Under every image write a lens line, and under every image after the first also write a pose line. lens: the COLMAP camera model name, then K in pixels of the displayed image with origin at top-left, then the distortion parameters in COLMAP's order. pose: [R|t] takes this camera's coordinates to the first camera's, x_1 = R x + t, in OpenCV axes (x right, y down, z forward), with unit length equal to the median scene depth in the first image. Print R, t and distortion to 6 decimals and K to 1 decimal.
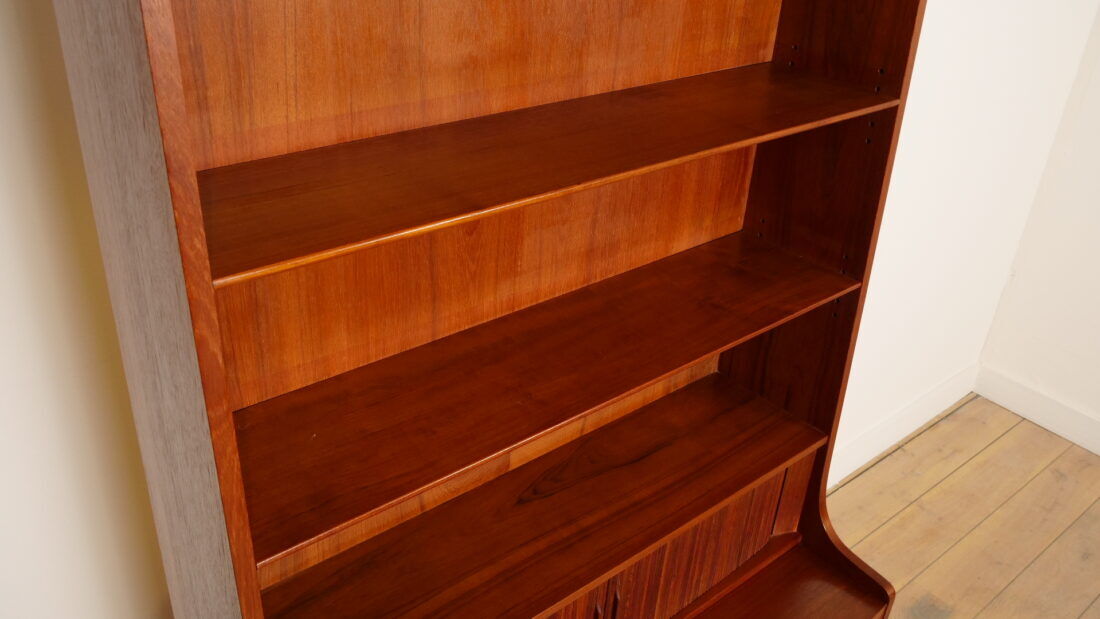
lens RADIAL K [[908.8, 0, 544.6], [0, 908.8, 307.9], [0, 0, 1]] dist [-0.016650, -0.001786]
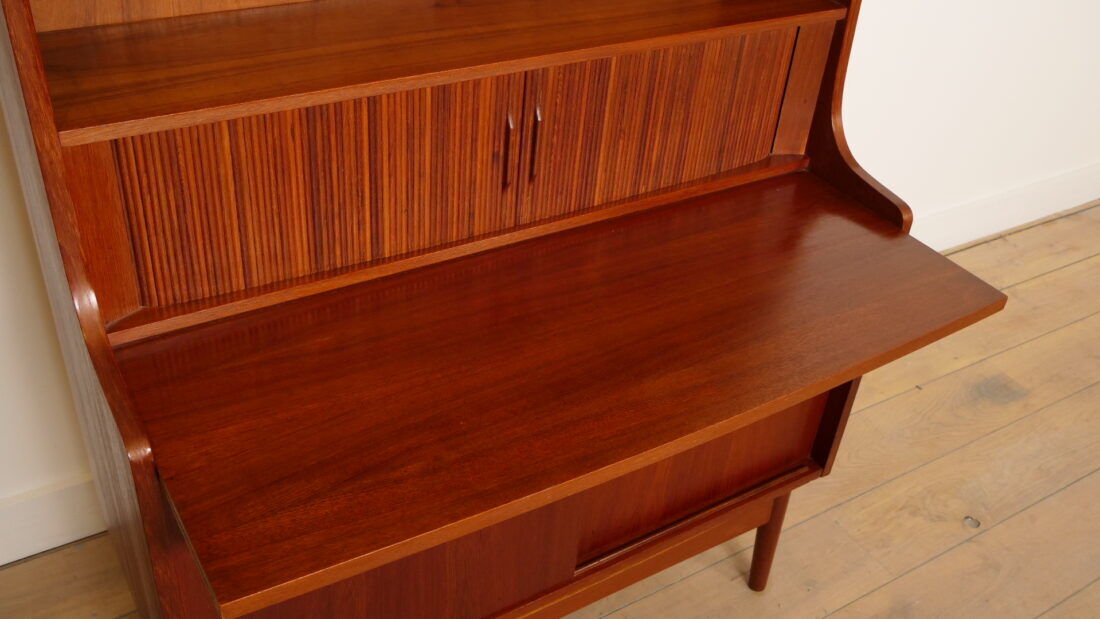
lens RADIAL K [[1013.4, 0, 556.6], [0, 1013.4, 313.3], [0, 0, 1]] dist [-0.005565, 0.000000]
pose [[0.990859, 0.096544, -0.094221, 0.190137], [-0.087635, 0.991659, 0.094515, 0.386732], [0.102560, -0.085394, 0.991055, 0.084128]]
